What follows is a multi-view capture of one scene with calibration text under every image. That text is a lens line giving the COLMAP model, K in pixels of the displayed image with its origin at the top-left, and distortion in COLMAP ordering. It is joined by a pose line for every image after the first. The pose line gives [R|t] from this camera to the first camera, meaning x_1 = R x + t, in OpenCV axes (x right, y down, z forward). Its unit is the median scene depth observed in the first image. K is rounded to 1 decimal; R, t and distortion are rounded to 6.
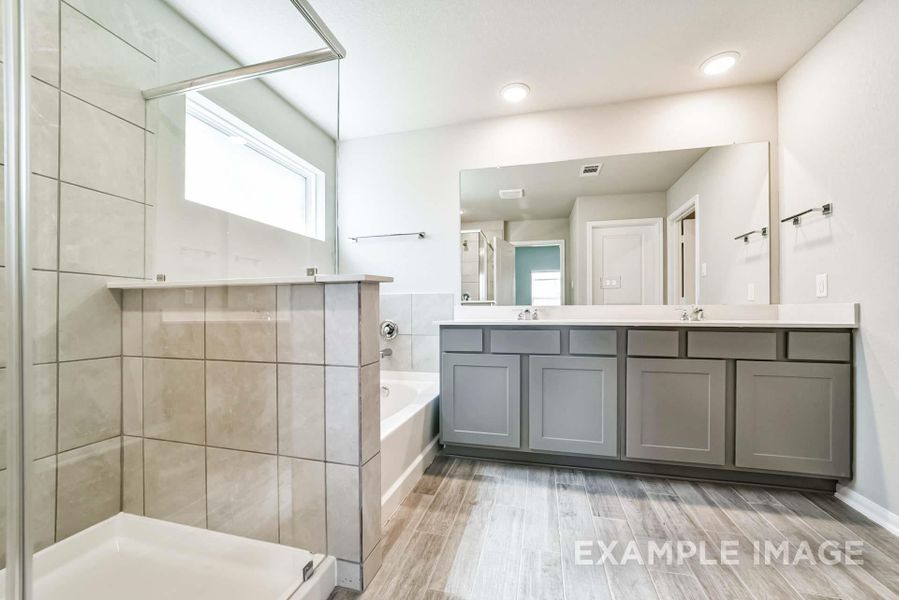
lens RADIAL K [[344.9, 0, 450.9], [0, 344.9, 312.6], [0, 0, 1]] dist [0.000041, 0.000157]
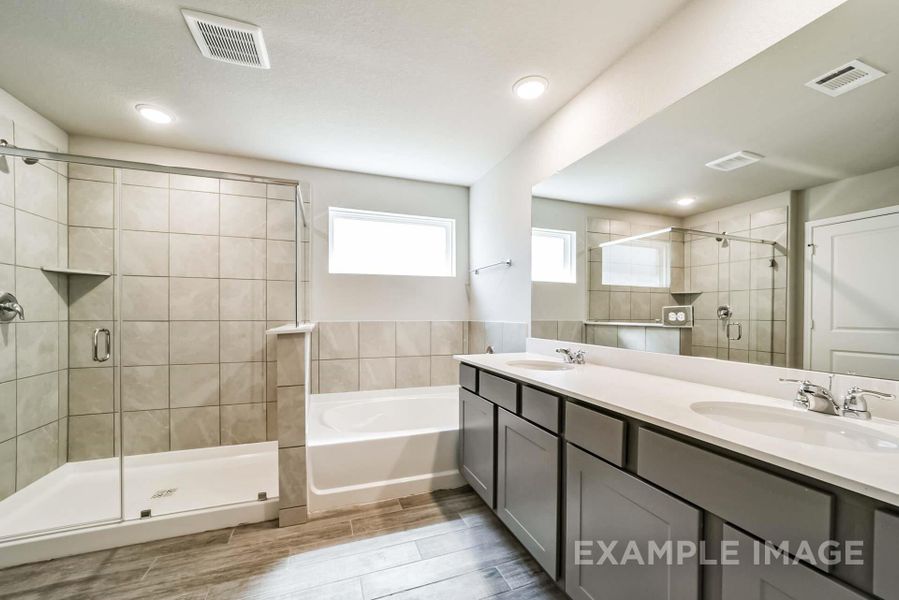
lens RADIAL K [[344.9, 0, 450.9], [0, 344.9, 312.6], [0, 0, 1]] dist [0.000041, 0.000157]
pose [[0.593984, 0.005330, -0.804459, 0.882234], [-0.010119, 0.999948, -0.000846, -0.115497], [0.804413, 0.008642, 0.594008, 0.398753]]
